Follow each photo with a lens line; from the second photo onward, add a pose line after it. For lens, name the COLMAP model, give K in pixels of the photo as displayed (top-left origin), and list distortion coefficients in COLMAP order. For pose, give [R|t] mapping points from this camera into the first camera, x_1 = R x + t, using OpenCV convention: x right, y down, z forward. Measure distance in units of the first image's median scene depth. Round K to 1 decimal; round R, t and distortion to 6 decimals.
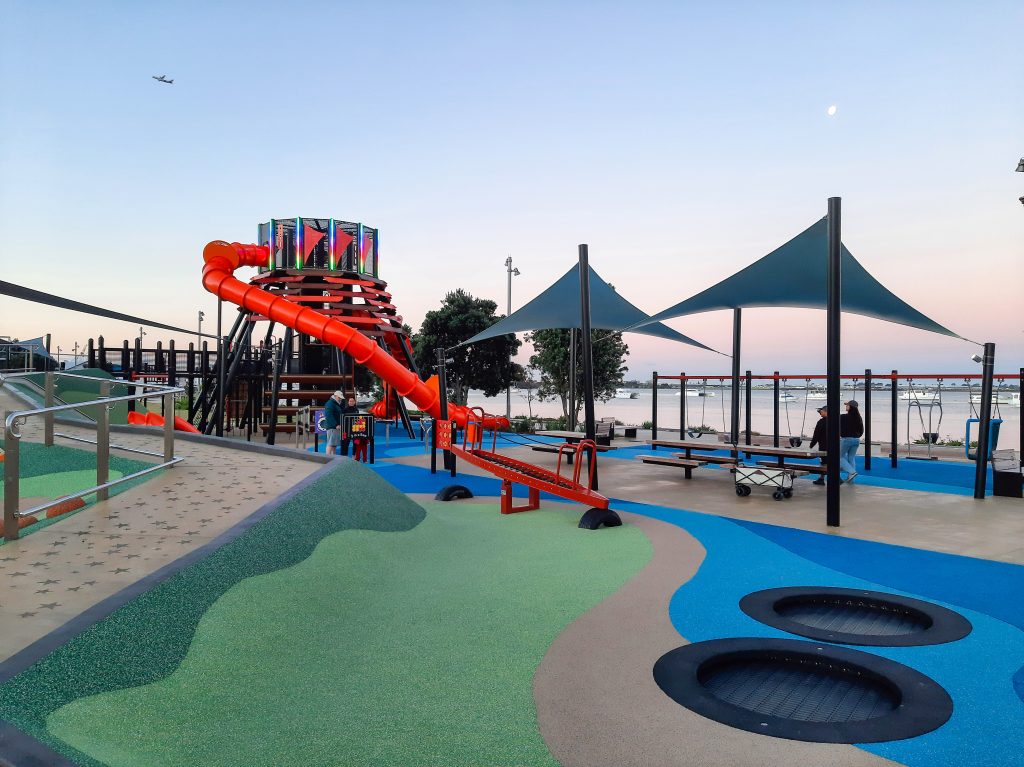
lens RADIAL K [[800.7, 0, 512.0], [0, 800.7, 383.5], [0, 0, 1]] dist [0.061616, -0.123937]
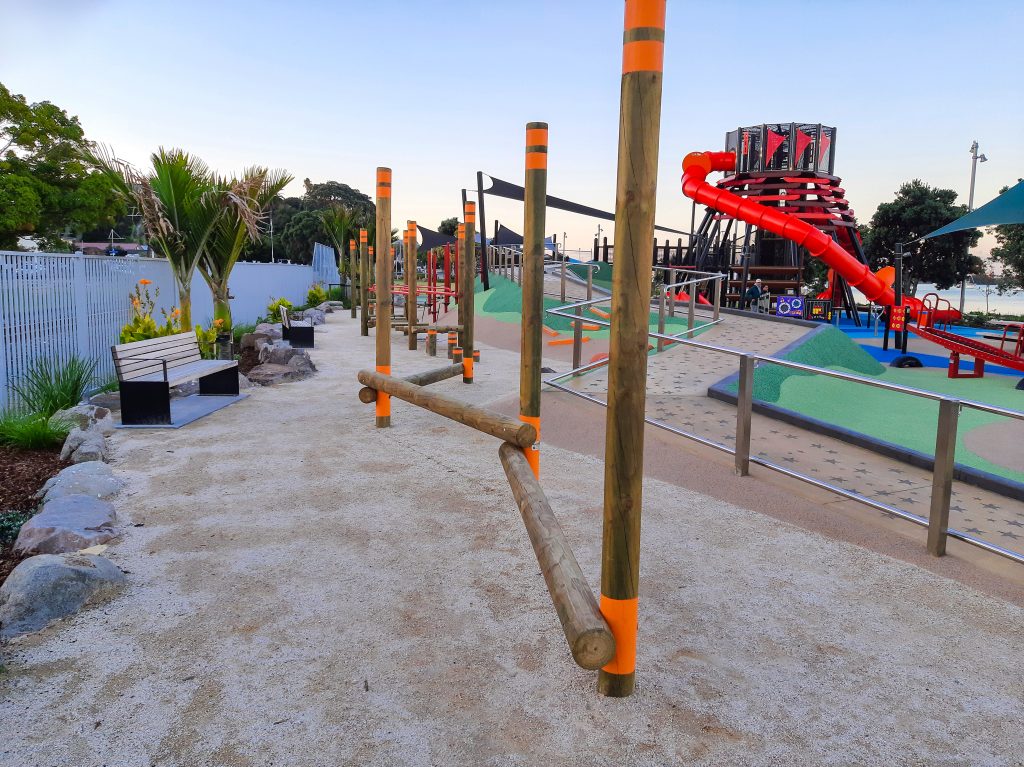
lens RADIAL K [[800.7, 0, 512.0], [0, 800.7, 383.5], [0, 0, 1]] dist [0.061616, -0.123937]
pose [[0.871374, 0.076163, -0.484671, 0.001894], [-0.010981, 0.990657, 0.135932, 0.002170], [0.490496, -0.113125, 0.864070, -0.169392]]
